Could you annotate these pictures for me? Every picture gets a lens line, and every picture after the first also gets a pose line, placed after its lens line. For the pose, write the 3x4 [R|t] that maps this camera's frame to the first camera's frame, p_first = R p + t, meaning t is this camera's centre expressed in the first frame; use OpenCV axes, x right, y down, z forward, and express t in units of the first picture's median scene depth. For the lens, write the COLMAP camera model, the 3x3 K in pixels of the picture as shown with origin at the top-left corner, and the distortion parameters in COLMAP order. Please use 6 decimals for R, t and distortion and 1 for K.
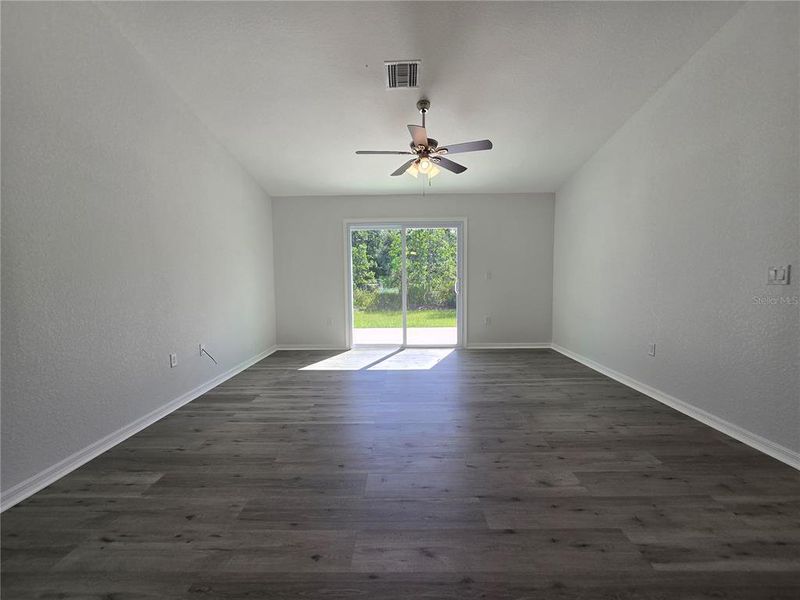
lens RADIAL K [[330.8, 0, 399.0], [0, 330.8, 294.0], [0, 0, 1]] dist [-0.007885, 0.002566]
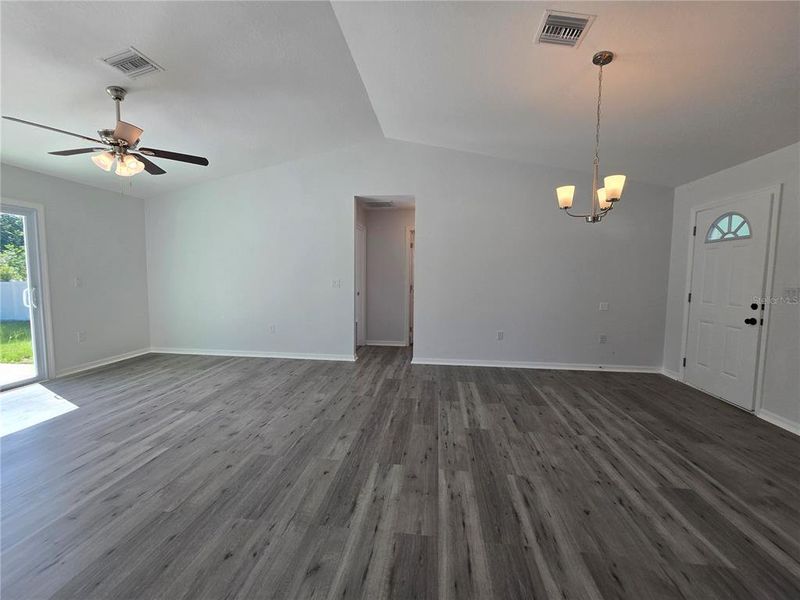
lens RADIAL K [[330.8, 0, 403.1], [0, 330.8, 297.5], [0, 0, 1]] dist [-0.007885, 0.002566]
pose [[0.099772, -0.061948, 0.993080, -0.768199], [0.047570, 0.997216, 0.057426, -0.045313], [-0.993873, 0.041511, 0.102441, 0.196502]]
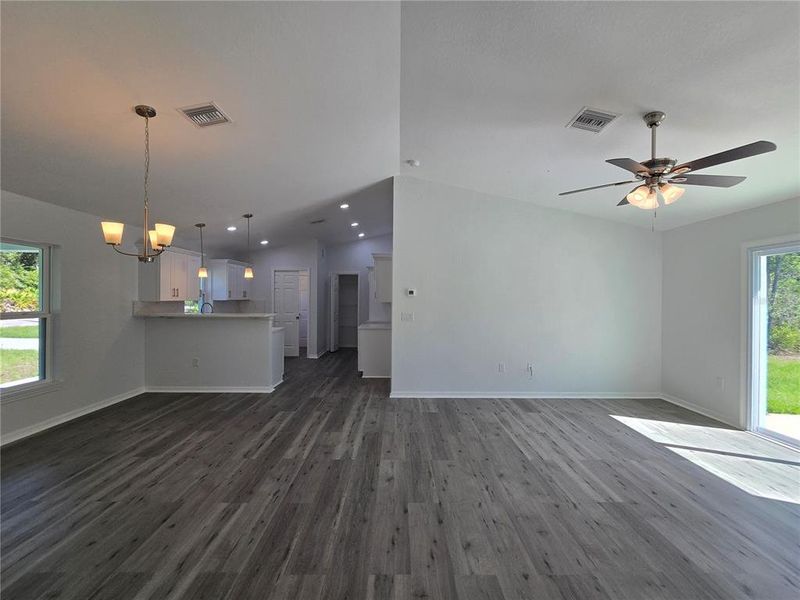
lens RADIAL K [[330.8, 0, 400.3], [0, 330.8, 299.1], [0, 0, 1]] dist [-0.007885, 0.002566]
pose [[0.015927, 0.012795, -0.999791, 0.875361], [-0.063831, 0.997892, 0.011753, -0.114958], [0.997834, 0.063630, 0.016711, 0.435364]]
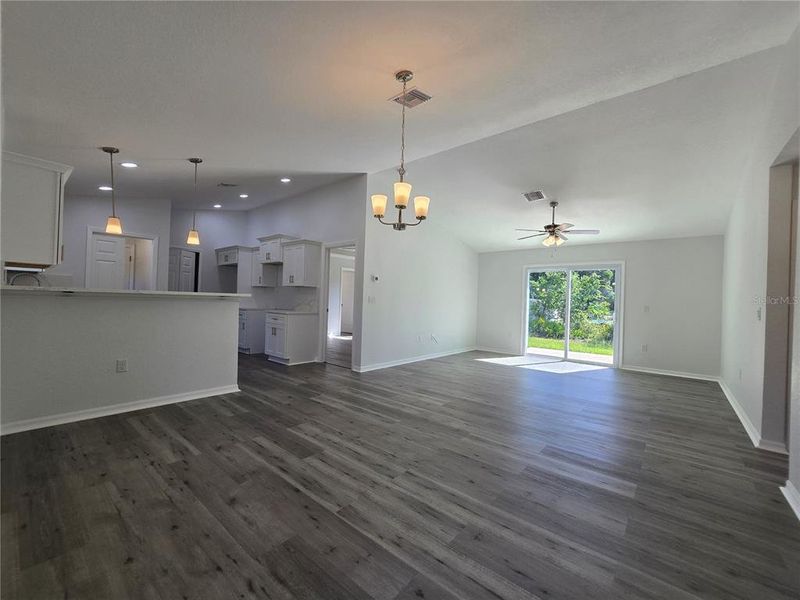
lens RADIAL K [[330.8, 0, 397.4], [0, 330.8, 301.9], [0, 0, 1]] dist [-0.007885, 0.002566]
pose [[0.769303, 0.039215, -0.637680, 0.567360], [-0.077306, 0.996494, -0.031981, 0.040499], [0.634190, 0.073900, 0.769637, -0.773212]]
